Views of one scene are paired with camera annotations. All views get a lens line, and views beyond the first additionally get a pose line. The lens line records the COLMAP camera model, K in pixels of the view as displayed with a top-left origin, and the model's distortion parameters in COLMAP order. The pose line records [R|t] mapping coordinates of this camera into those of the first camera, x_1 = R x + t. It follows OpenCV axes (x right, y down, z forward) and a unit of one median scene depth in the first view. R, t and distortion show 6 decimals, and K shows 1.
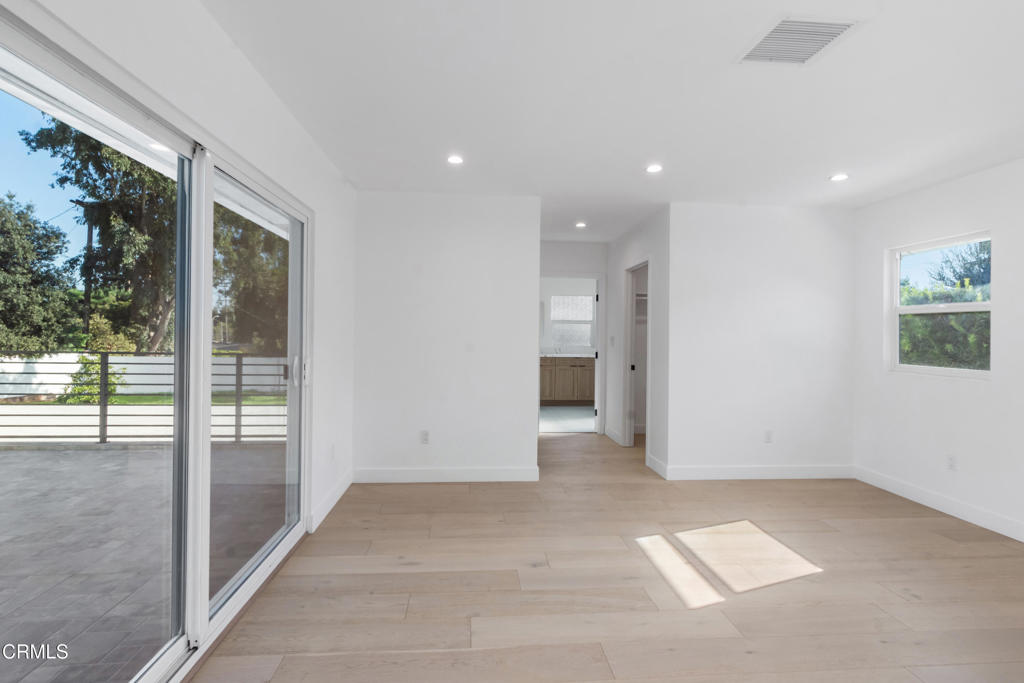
lens RADIAL K [[509.7, 0, 512.3], [0, 509.7, 321.3], [0, 0, 1]] dist [0.004152, 0.000996]
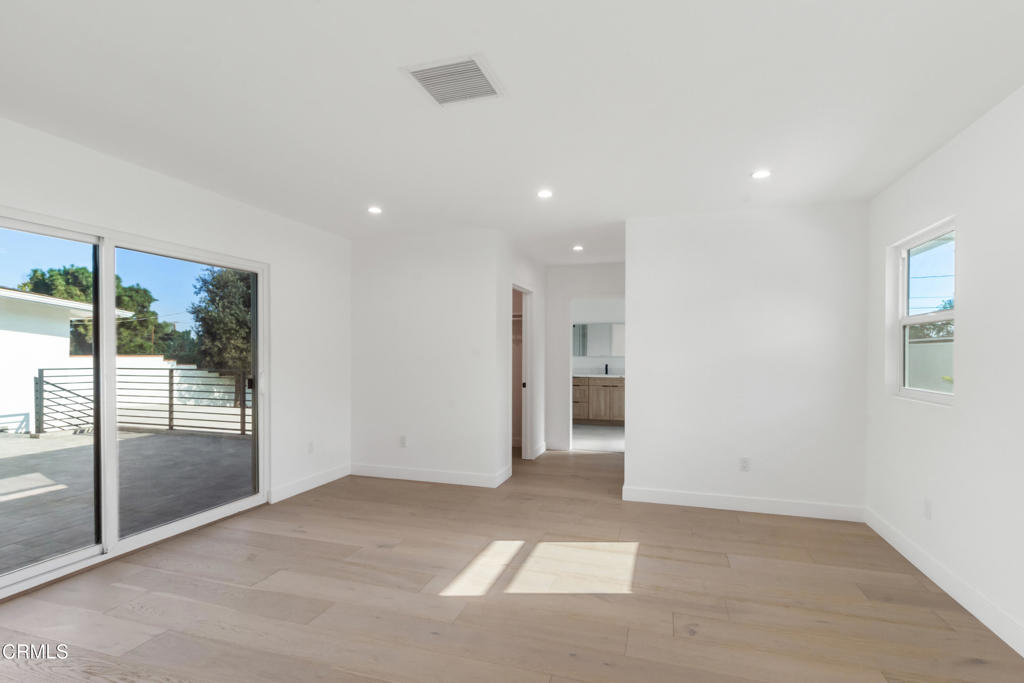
lens RADIAL K [[494.2, 0, 511.7], [0, 494.2, 348.4], [0, 0, 1]] dist [-0.001058, 0.009416]
pose [[0.922517, -0.016117, -0.385621, 0.668057], [0.019118, 0.999809, 0.003950, 0.011959], [0.385483, -0.011017, 0.922649, 0.042882]]
